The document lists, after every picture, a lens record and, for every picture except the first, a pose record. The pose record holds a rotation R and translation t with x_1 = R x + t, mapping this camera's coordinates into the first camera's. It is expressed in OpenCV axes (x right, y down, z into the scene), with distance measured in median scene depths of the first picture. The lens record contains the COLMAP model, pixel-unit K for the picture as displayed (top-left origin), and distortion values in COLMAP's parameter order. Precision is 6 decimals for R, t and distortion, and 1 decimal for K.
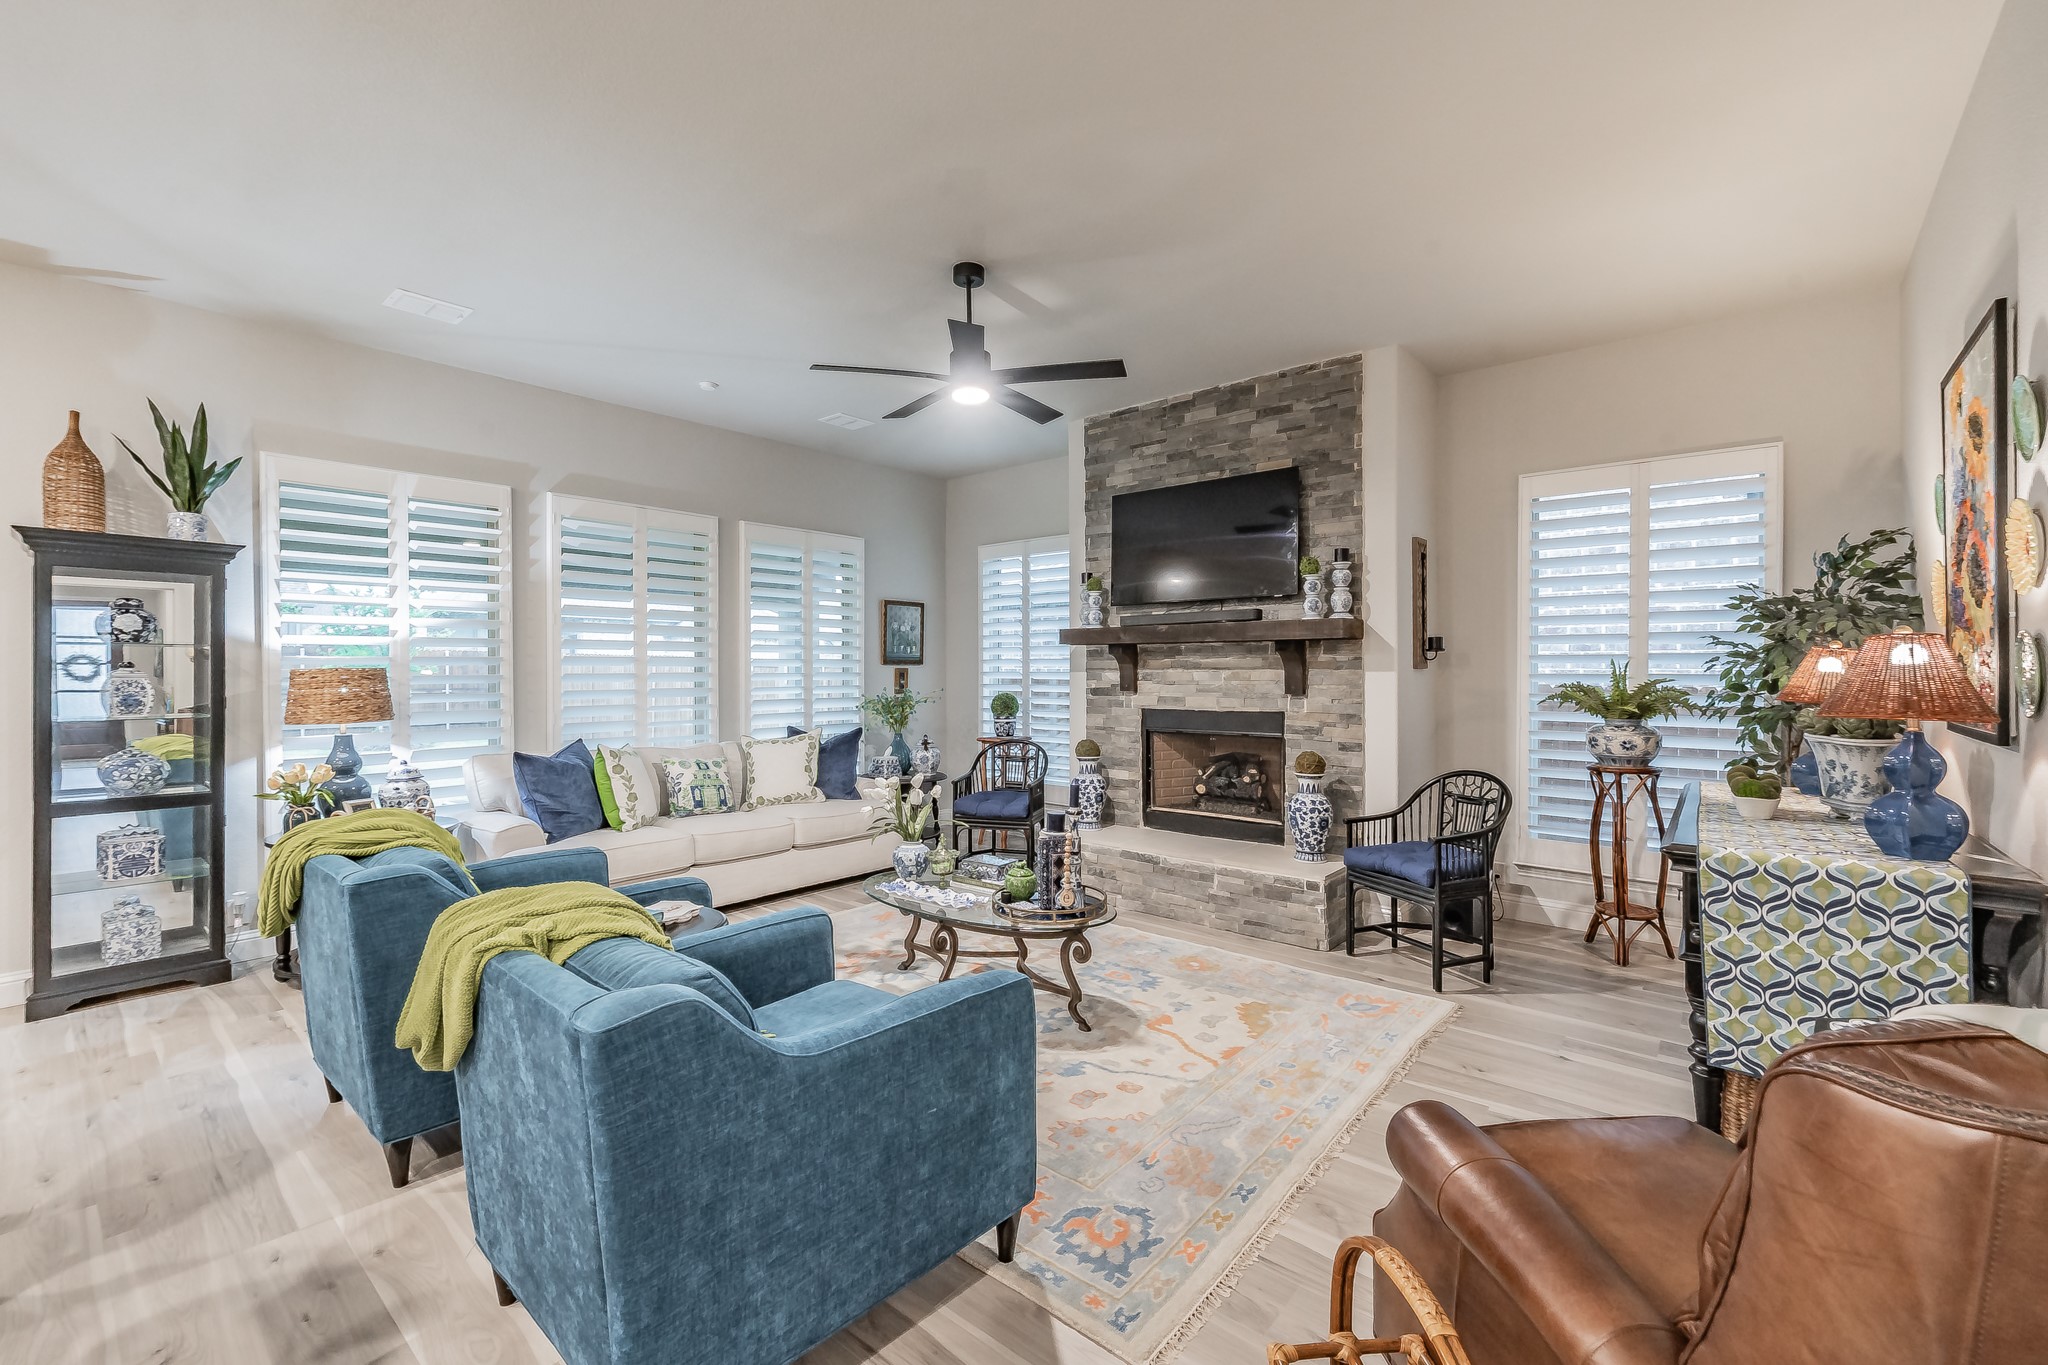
lens RADIAL K [[867.8, 0, 1038.2], [0, 867.8, 677.7], [0, 0, 1]] dist [-0.000021, -0.000115]
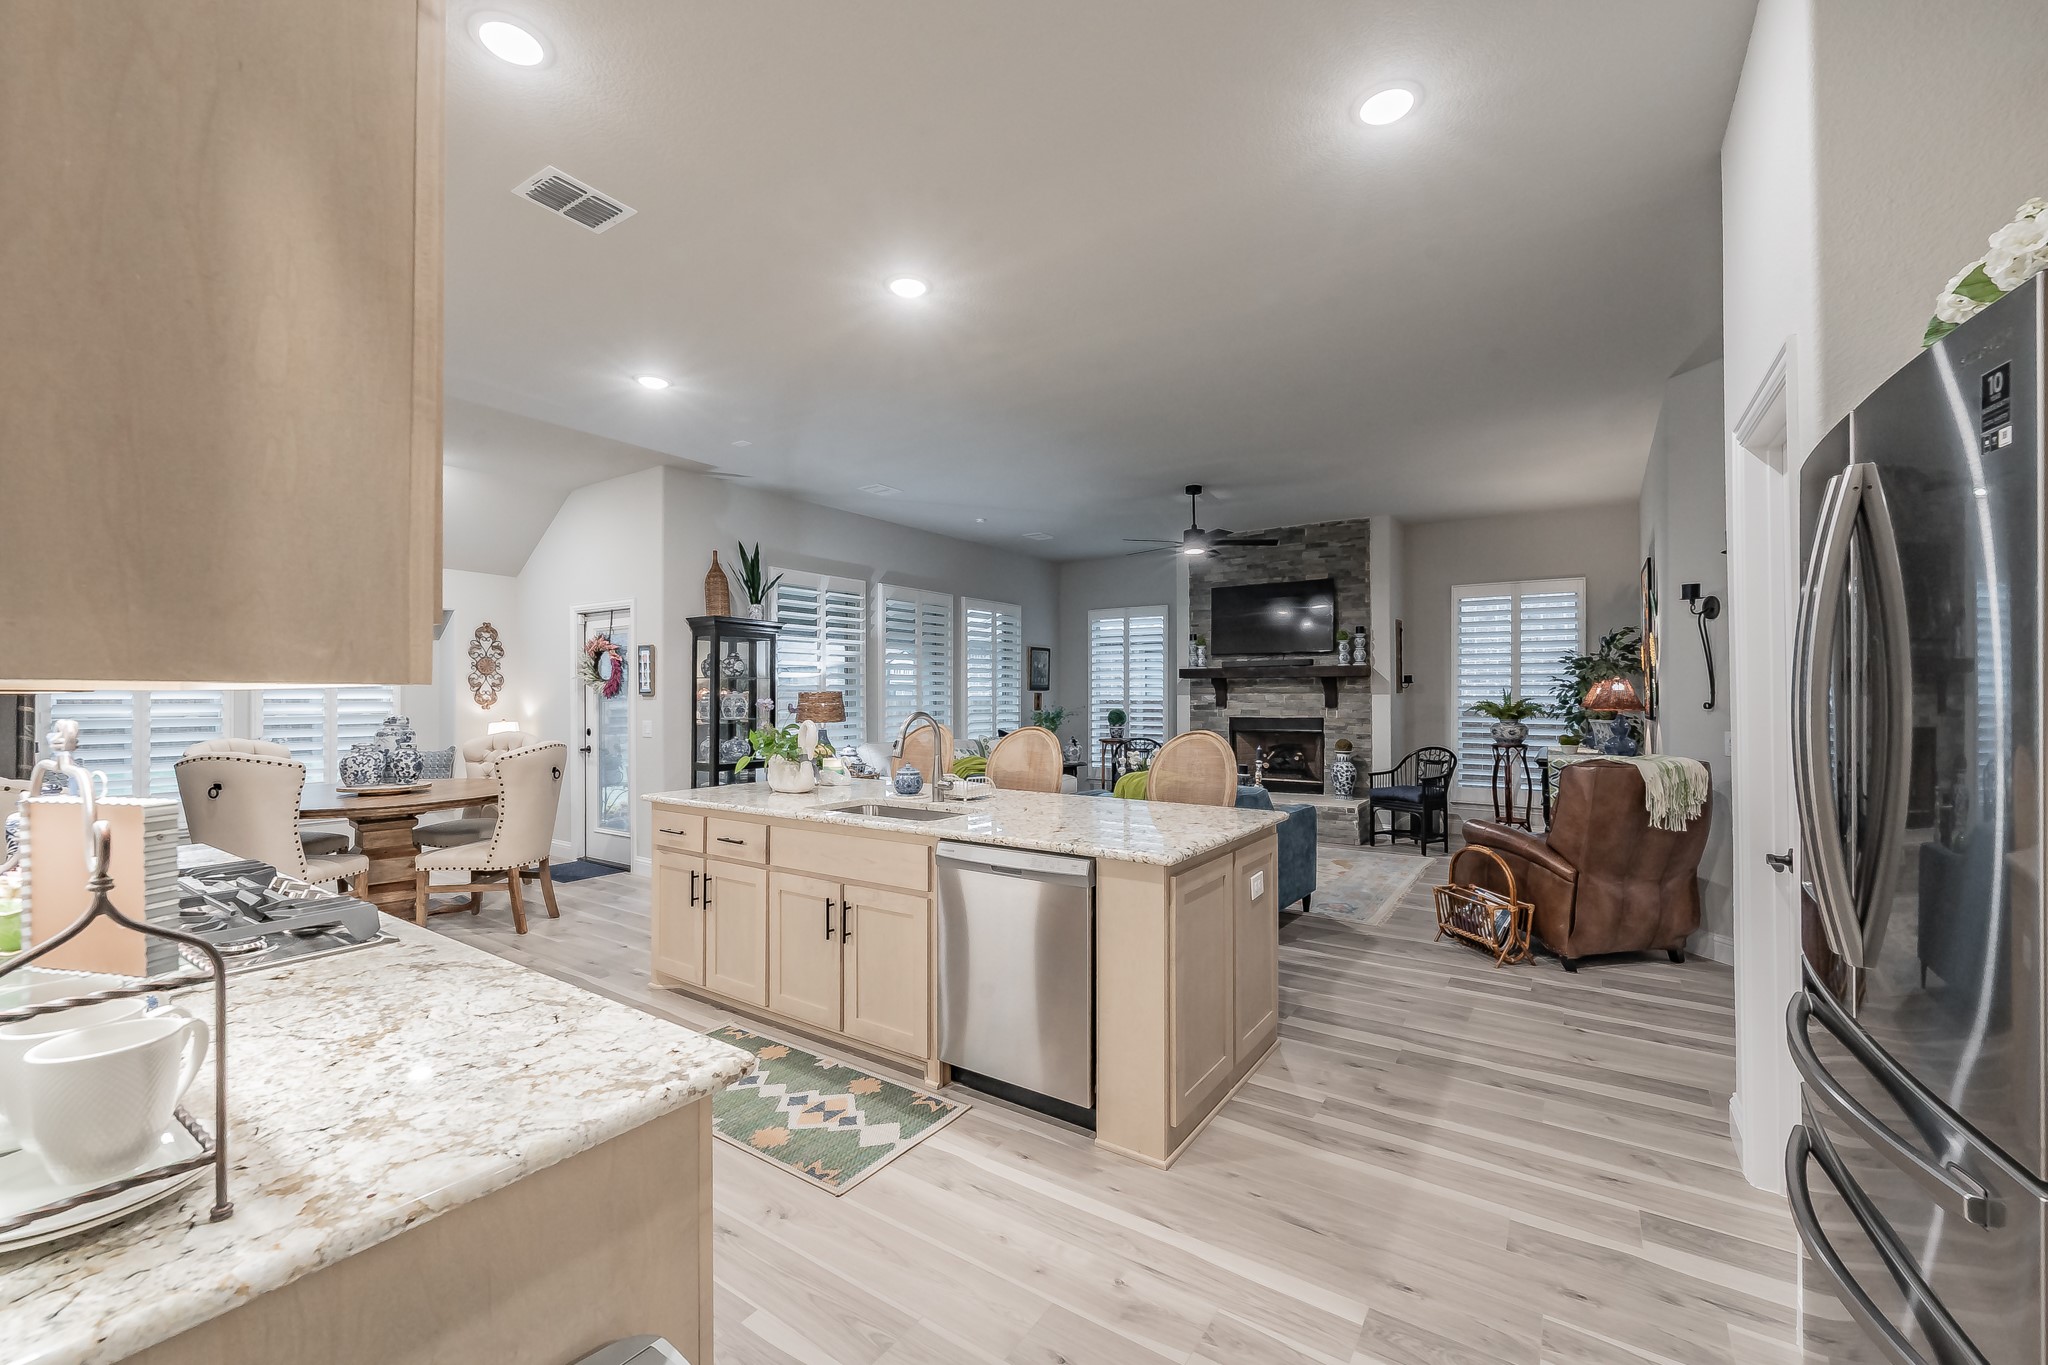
lens RADIAL K [[839.1, 0, 1022.1], [0, 839.1, 692.4], [0, 0, 1]] dist [-0.001173, -0.000087]
pose [[0.995595, 0.001941, 0.093740, -0.498178], [-0.000632, 0.999902, -0.013987, 0.012924], [-0.093758, 0.013866, 0.995498, -0.648794]]
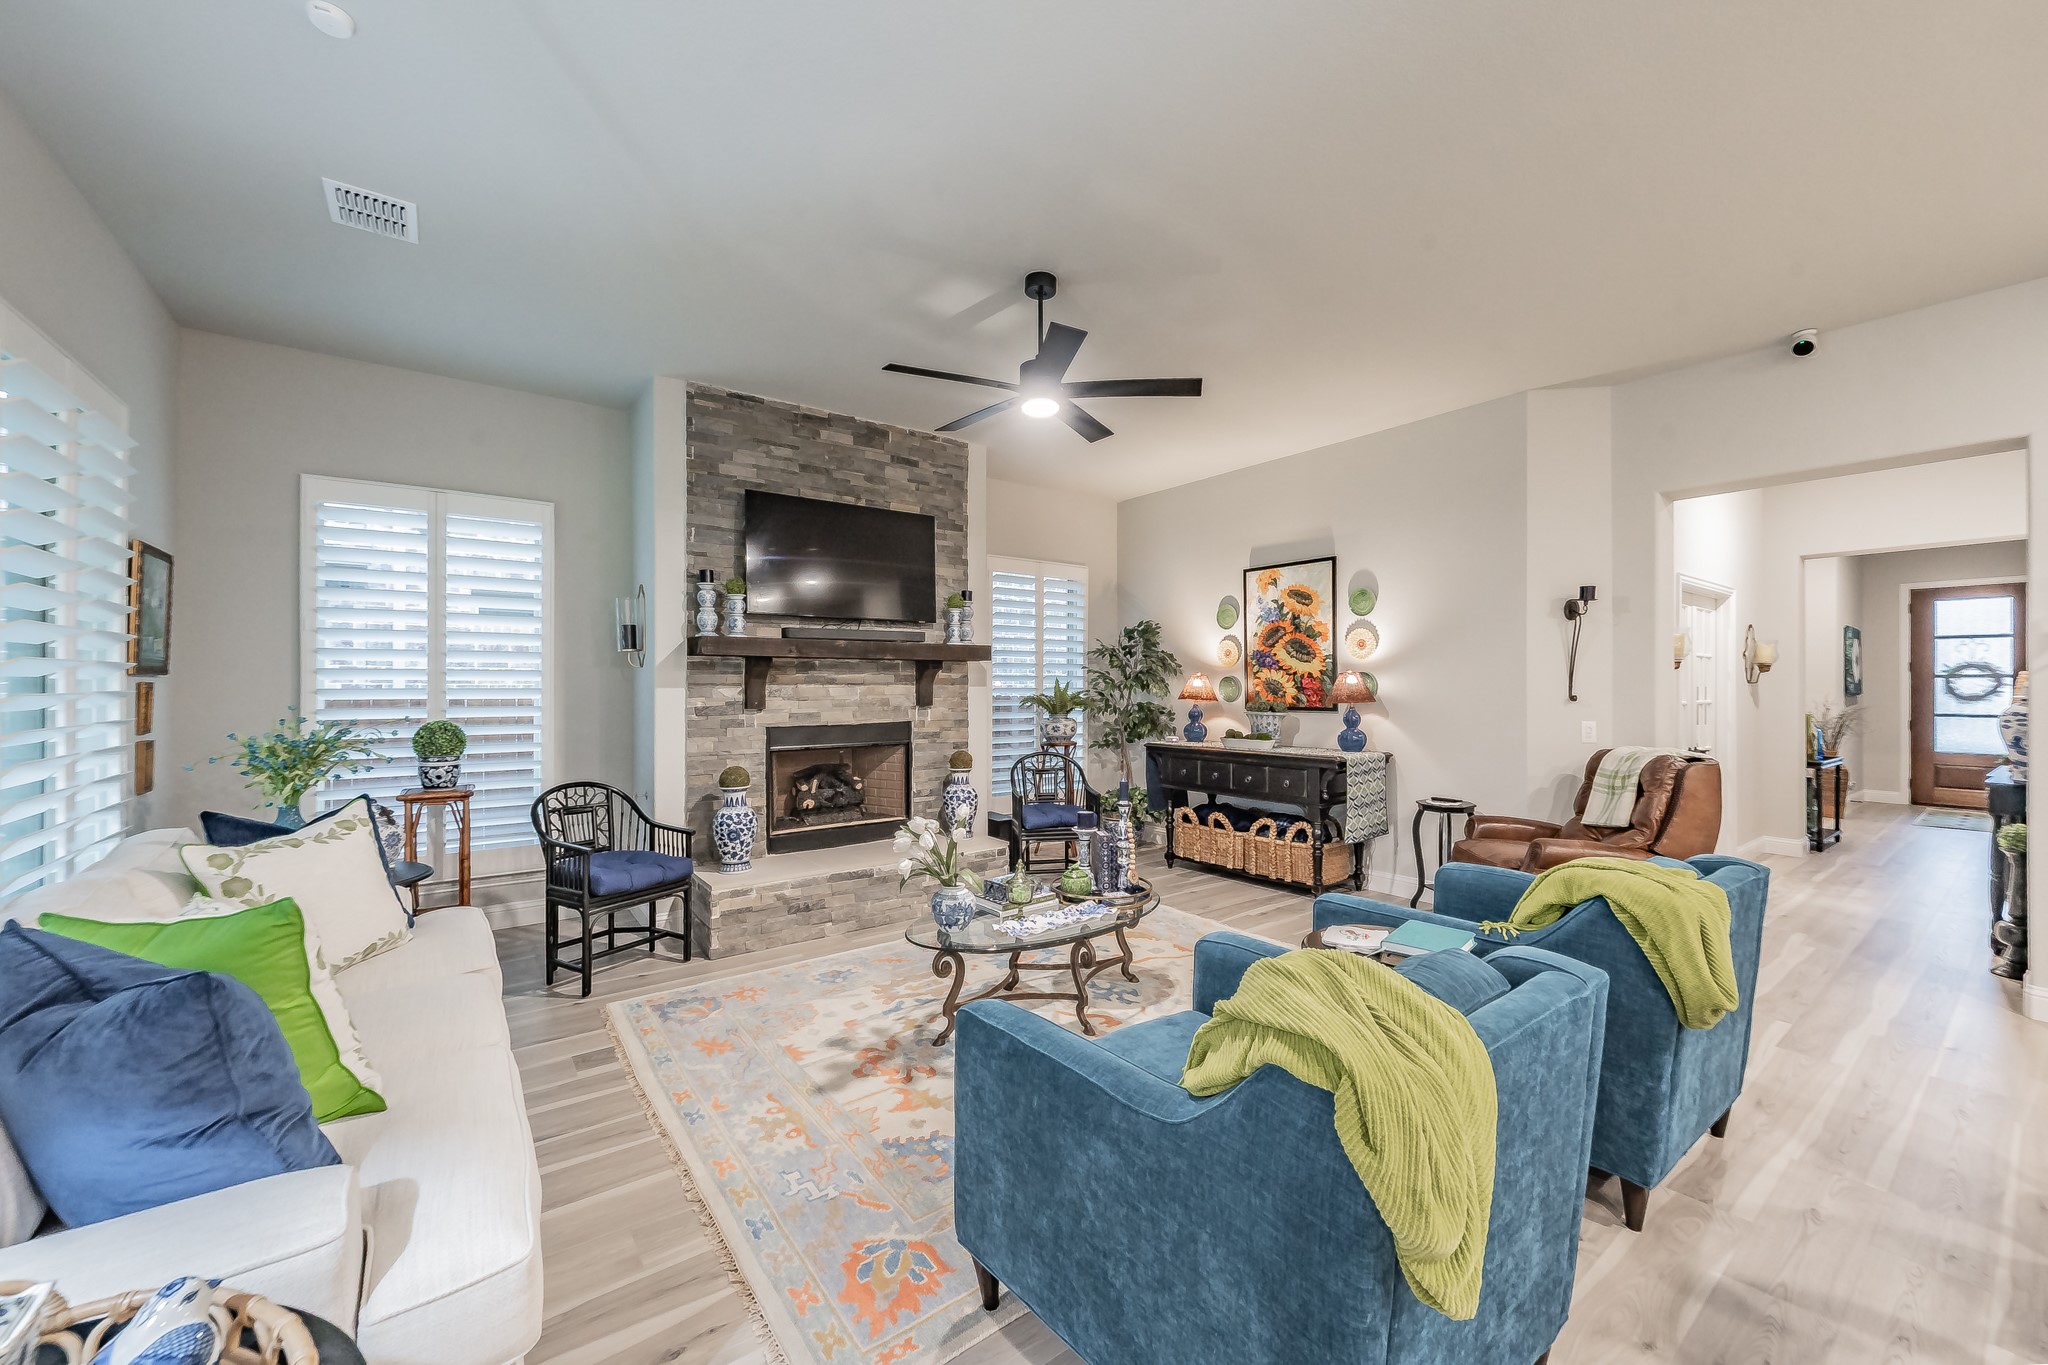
lens RADIAL K [[791.5, 0, 1033.9], [0, 791.5, 683.0], [0, 0, 1]] dist [-0.016712, -0.000108]
pose [[0.213912, 0.002943, 0.976848, -0.752898], [0.008065, 0.999956, -0.004779, -0.005977], [-0.976820, 0.008901, 0.213879, 0.639224]]
